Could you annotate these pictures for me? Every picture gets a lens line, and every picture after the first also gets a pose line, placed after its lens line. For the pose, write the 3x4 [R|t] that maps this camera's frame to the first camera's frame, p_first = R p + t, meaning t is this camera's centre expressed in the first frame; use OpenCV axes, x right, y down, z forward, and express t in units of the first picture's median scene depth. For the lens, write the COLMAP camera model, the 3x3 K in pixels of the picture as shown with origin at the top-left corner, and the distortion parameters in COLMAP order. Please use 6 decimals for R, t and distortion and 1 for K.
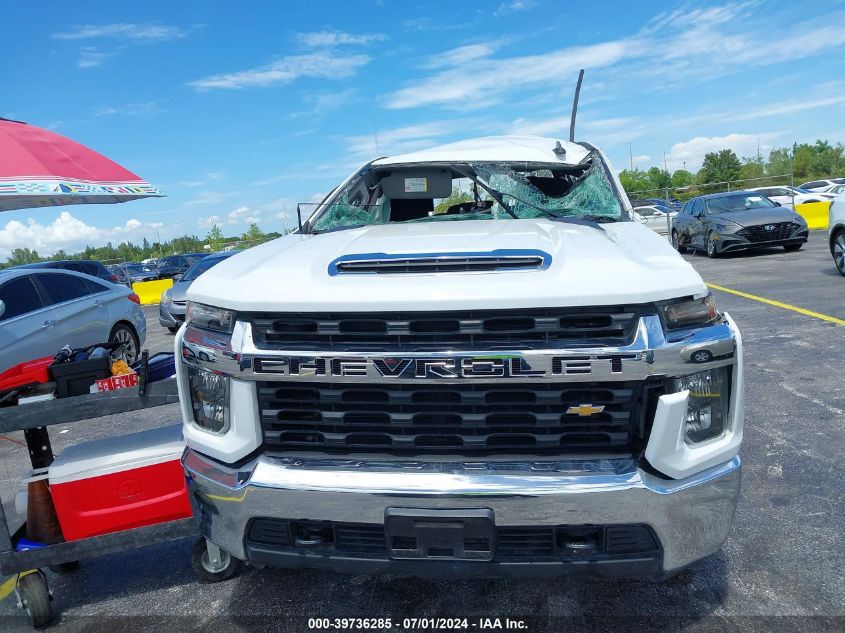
lens RADIAL K [[681.9, 0, 421.0], [0, 681.9, 277.6], [0, 0, 1]] dist [0.009978, -0.018236]
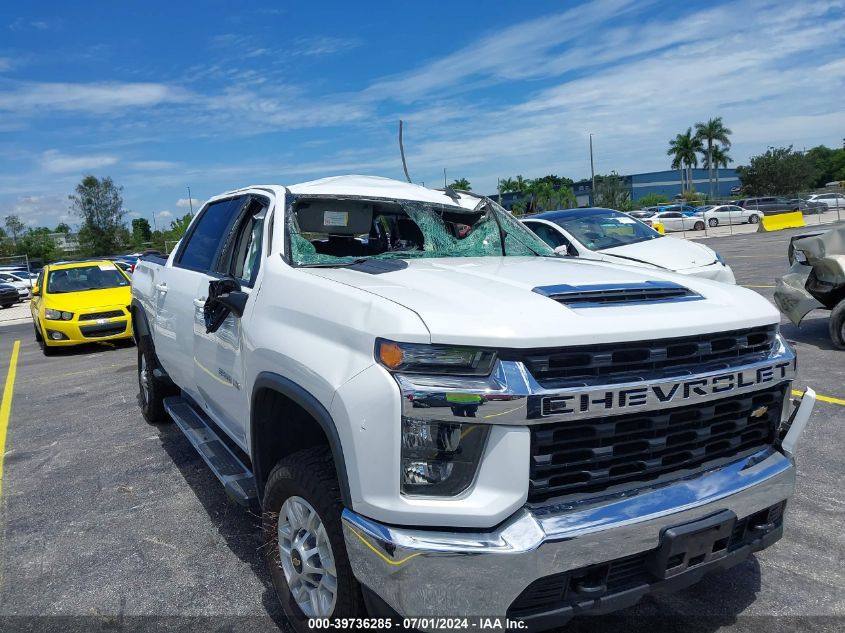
lens RADIAL K [[681.9, 0, 421.0], [0, 681.9, 277.6], [0, 0, 1]] dist [0.009978, -0.018236]
pose [[0.792050, 0.005723, 0.610430, -0.917365], [0.034201, 0.997969, -0.053734, -0.001386], [-0.609498, 0.063437, 0.790245, 0.360956]]
